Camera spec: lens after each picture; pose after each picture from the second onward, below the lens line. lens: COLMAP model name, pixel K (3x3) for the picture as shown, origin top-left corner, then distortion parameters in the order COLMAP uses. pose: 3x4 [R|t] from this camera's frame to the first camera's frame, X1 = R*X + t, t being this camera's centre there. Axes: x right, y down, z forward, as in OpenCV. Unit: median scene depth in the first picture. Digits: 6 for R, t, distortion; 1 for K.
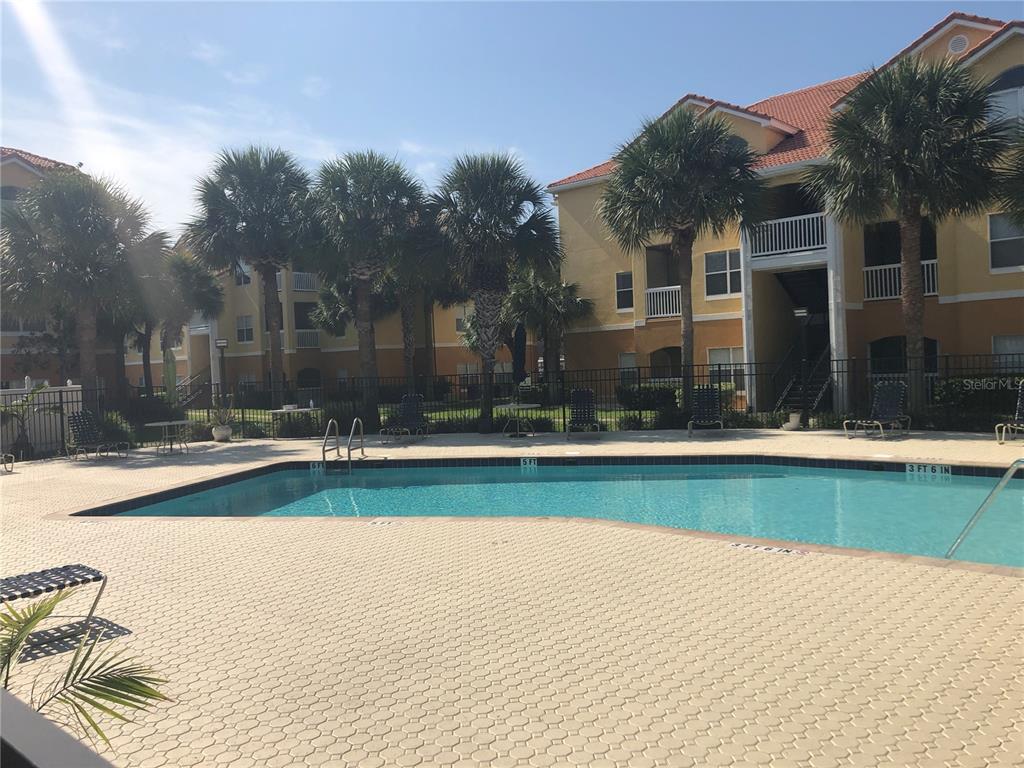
lens RADIAL K [[801.2, 0, 512.0], [0, 801.2, 384.0], [0, 0, 1]] dist [0.006778, 0.002345]
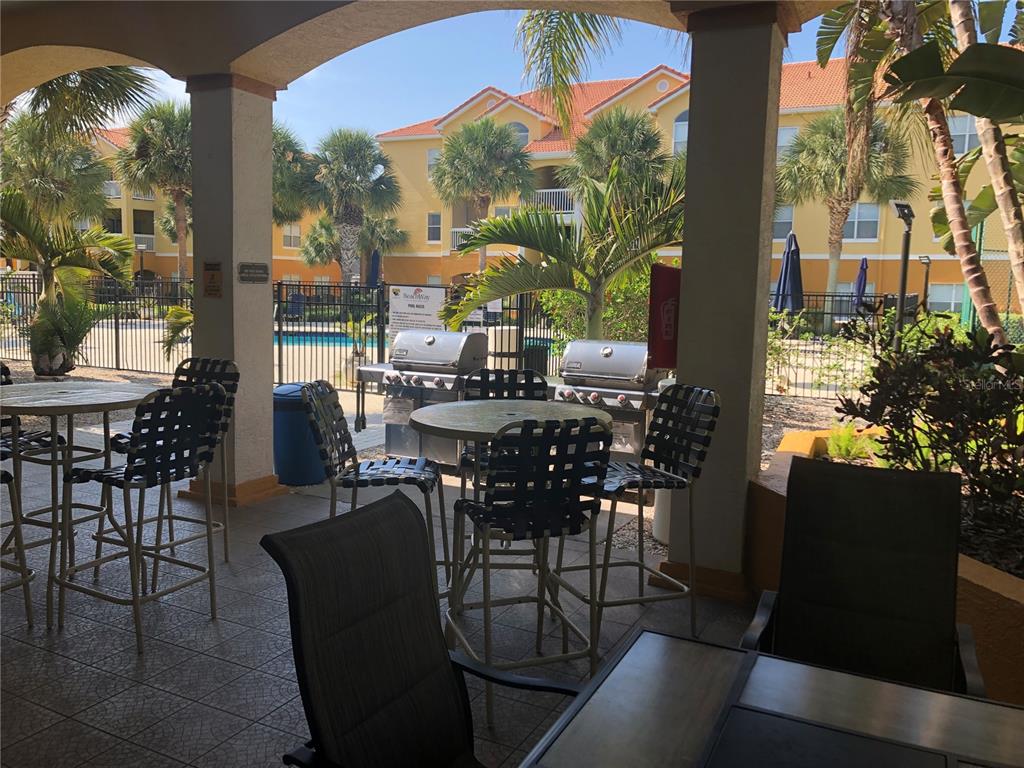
lens RADIAL K [[801.2, 0, 512.0], [0, 801.2, 384.0], [0, 0, 1]] dist [0.006778, 0.002345]
pose [[0.962209, 0.028985, 0.270765, -0.113371], [-0.054818, 0.994581, 0.088336, 0.022144], [-0.266737, -0.099841, 0.958584, -0.426980]]
